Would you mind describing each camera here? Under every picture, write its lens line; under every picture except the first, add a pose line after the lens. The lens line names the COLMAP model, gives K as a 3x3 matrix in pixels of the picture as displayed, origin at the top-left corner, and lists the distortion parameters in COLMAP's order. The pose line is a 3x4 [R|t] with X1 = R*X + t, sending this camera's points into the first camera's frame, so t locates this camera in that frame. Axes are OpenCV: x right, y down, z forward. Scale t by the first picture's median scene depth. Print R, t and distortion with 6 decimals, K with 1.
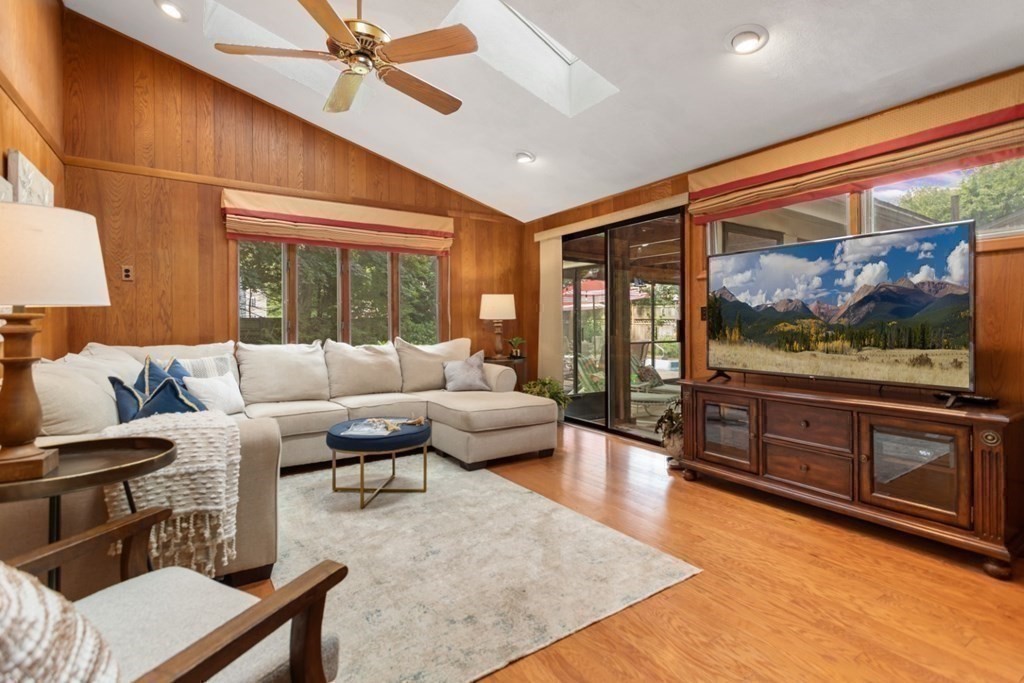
lens RADIAL K [[485.6, 0, 515.1], [0, 485.6, 329.2], [0, 0, 1]] dist [0.001941, 0.000235]
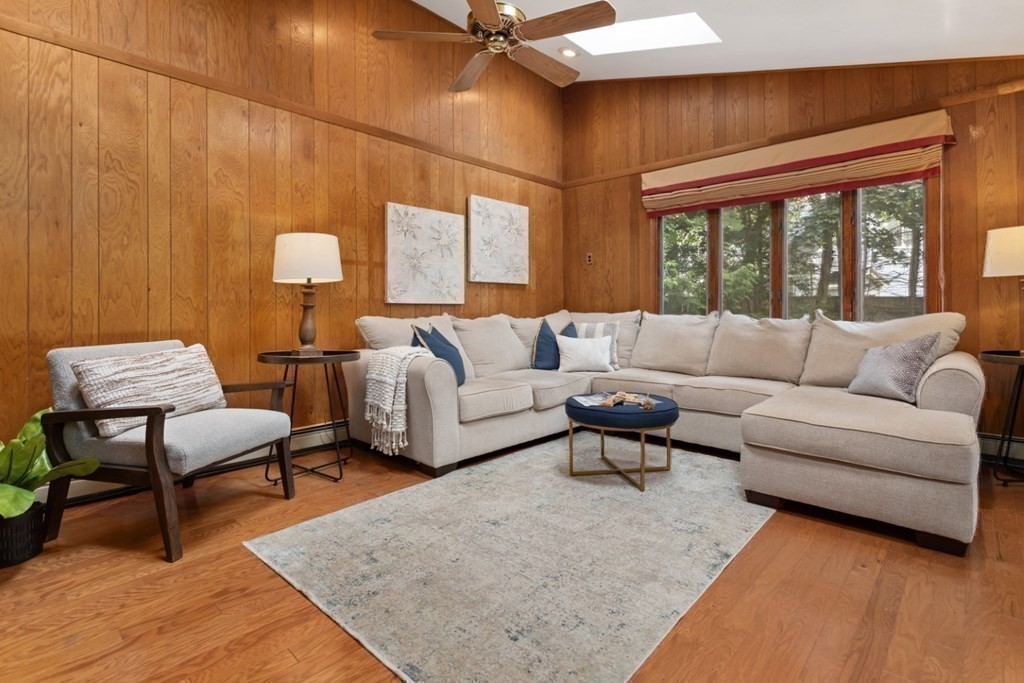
lens RADIAL K [[488.5, 0, 508.3], [0, 488.5, 312.3], [0, 0, 1]] dist [-0.000891, -0.000280]
pose [[0.224450, 0.006919, -0.974461, 0.441372], [-0.009065, 0.999946, 0.005012, 0.026206], [0.974444, 0.007708, 0.224500, 0.468992]]
